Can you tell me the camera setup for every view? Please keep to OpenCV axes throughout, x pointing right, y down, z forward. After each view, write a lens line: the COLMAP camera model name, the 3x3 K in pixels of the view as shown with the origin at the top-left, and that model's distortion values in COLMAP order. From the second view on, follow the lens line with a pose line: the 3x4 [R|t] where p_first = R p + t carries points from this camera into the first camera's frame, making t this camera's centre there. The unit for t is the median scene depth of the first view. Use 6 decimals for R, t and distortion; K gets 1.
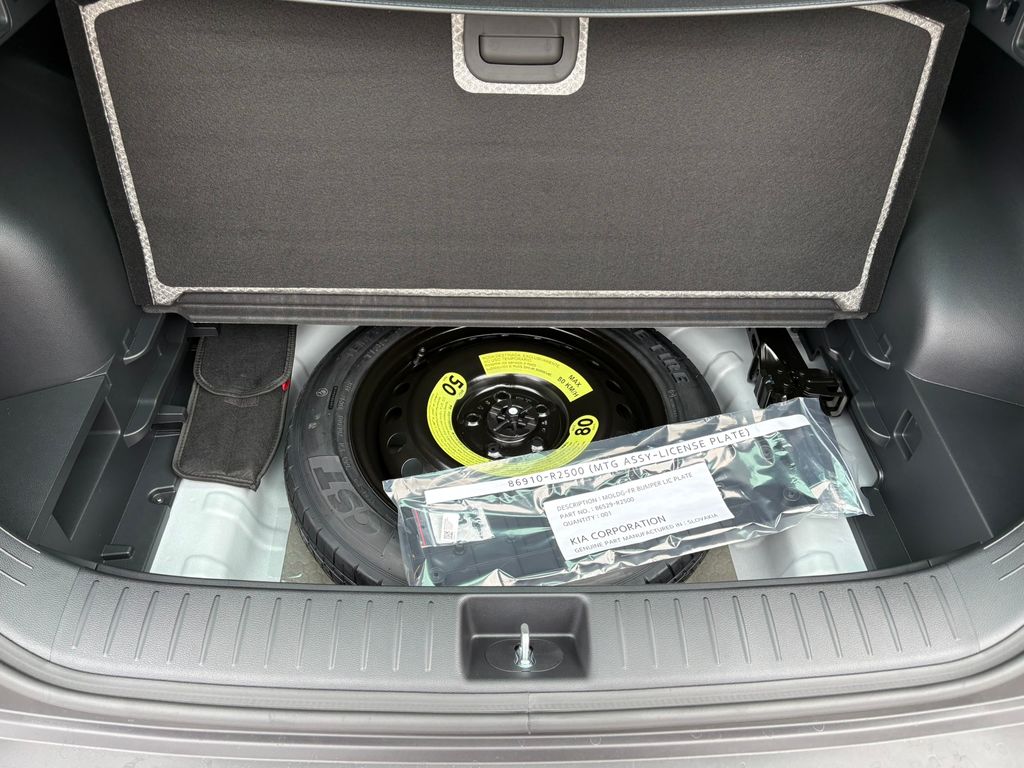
lens RADIAL K [[792.7, 0, 512.0], [0, 792.7, 384.0], [0, 0, 1]] dist [0.003497, 0.001165]
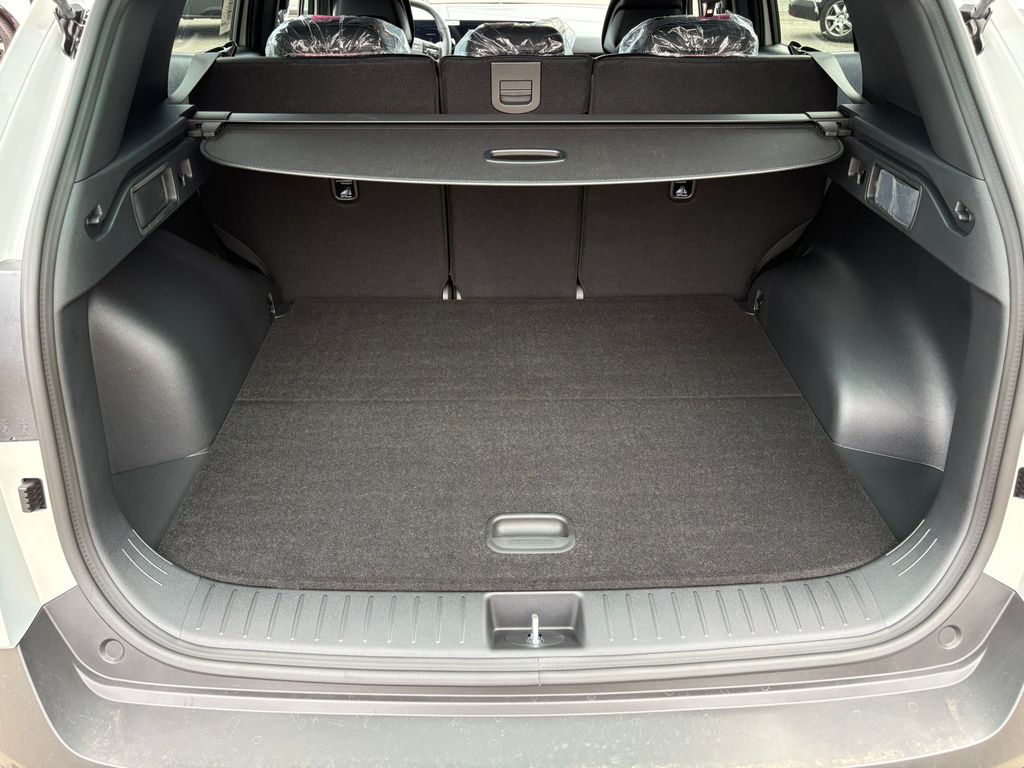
lens RADIAL K [[792.7, 0, 512.0], [0, 792.7, 384.0], [0, 0, 1]] dist [0.003497, 0.001165]
pose [[0.999608, -0.023963, -0.014491, 0.006643], [0.020182, 0.975200, -0.220405, 0.218562], [0.019413, 0.220026, 0.975301, -0.359379]]
